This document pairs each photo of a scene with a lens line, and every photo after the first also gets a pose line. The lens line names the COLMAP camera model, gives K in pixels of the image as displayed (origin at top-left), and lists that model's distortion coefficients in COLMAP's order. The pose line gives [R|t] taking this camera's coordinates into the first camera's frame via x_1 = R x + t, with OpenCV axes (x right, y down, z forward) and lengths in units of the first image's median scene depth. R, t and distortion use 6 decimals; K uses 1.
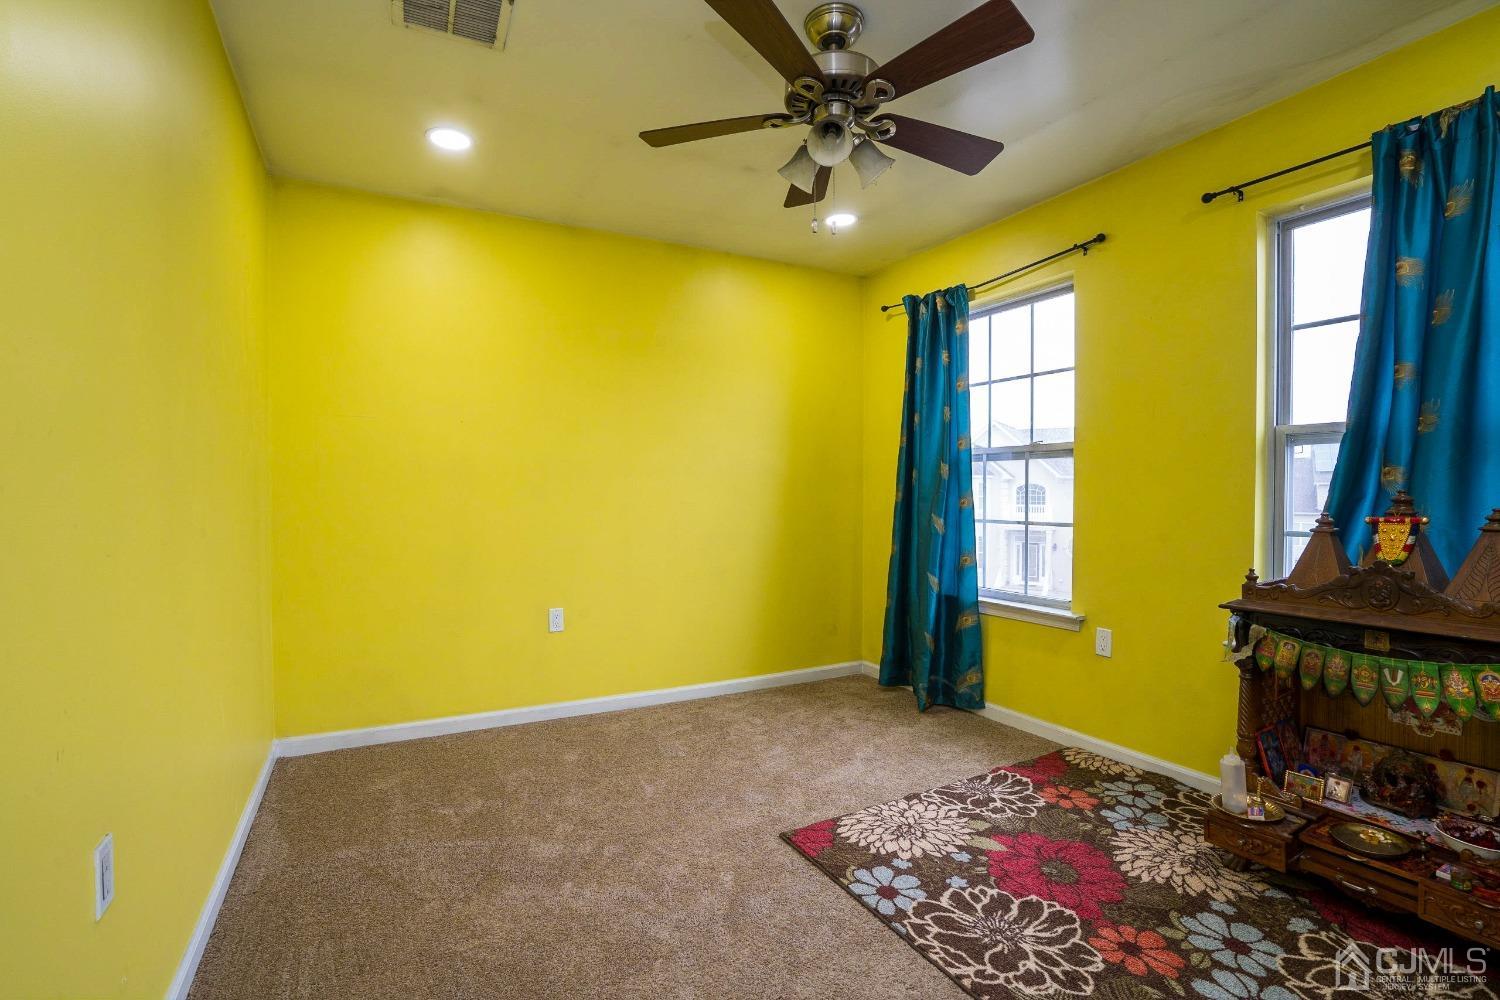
lens RADIAL K [[694.5, 0, 745.6], [0, 694.5, 506.2], [0, 0, 1]] dist [-0.062405, 0.023264]
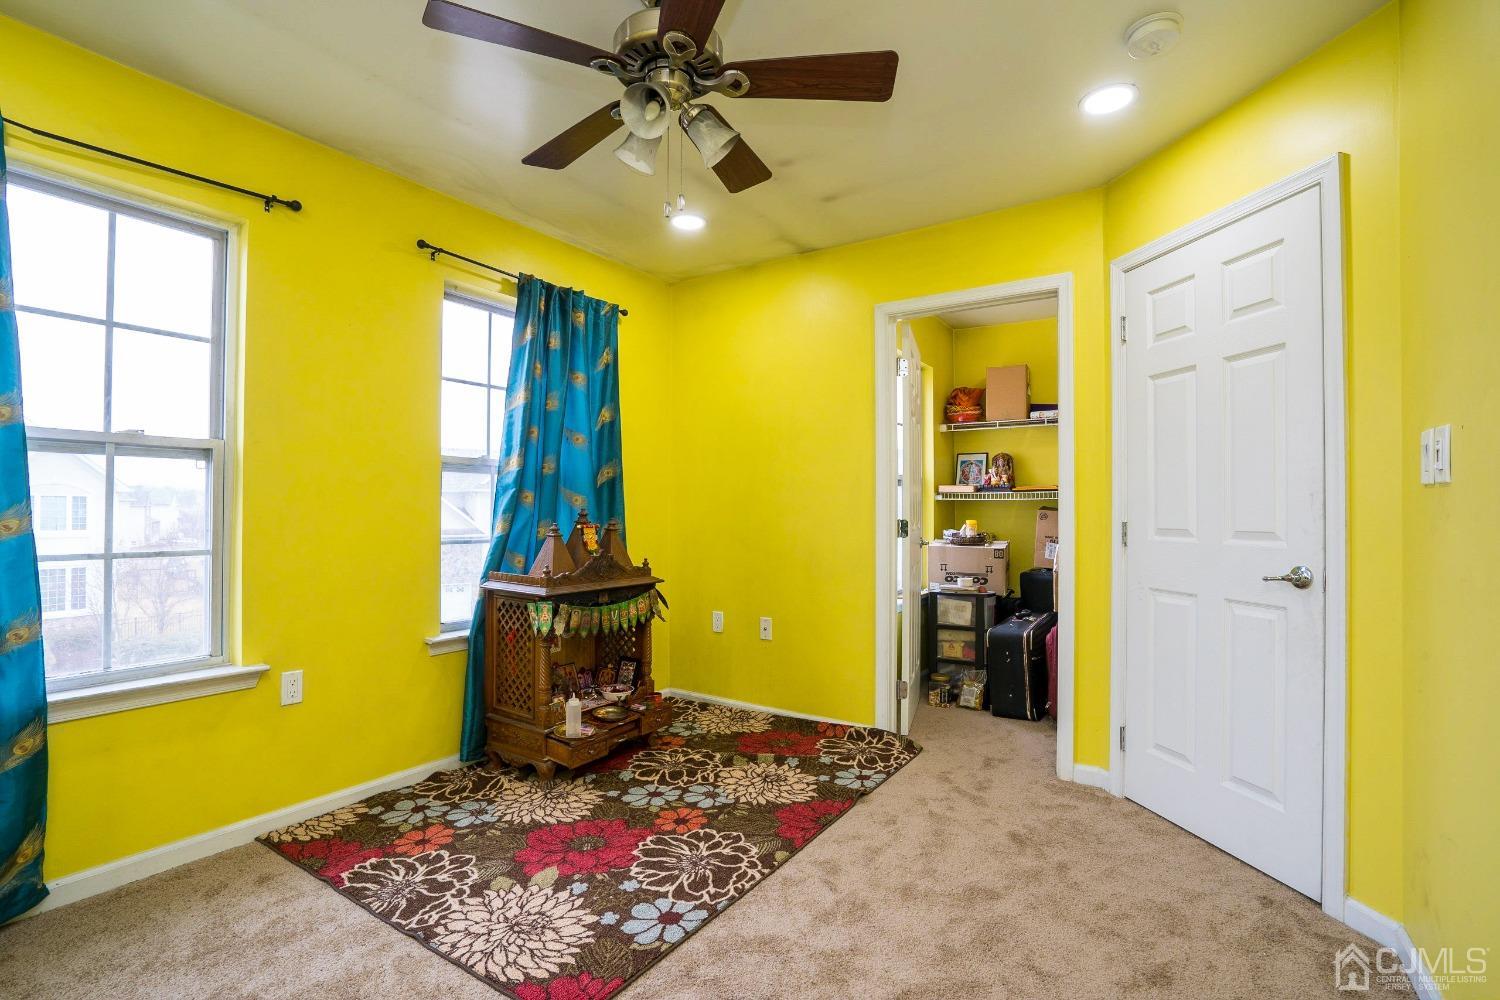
lens RADIAL K [[694.5, 0, 745.6], [0, 694.5, 506.2], [0, 0, 1]] dist [-0.062405, 0.023264]
pose [[-0.465885, 0.007217, 0.884816, -0.578928], [0.014344, 0.999897, -0.000603, -0.017786], [-0.884729, 0.012410, -0.465940, 1.103085]]
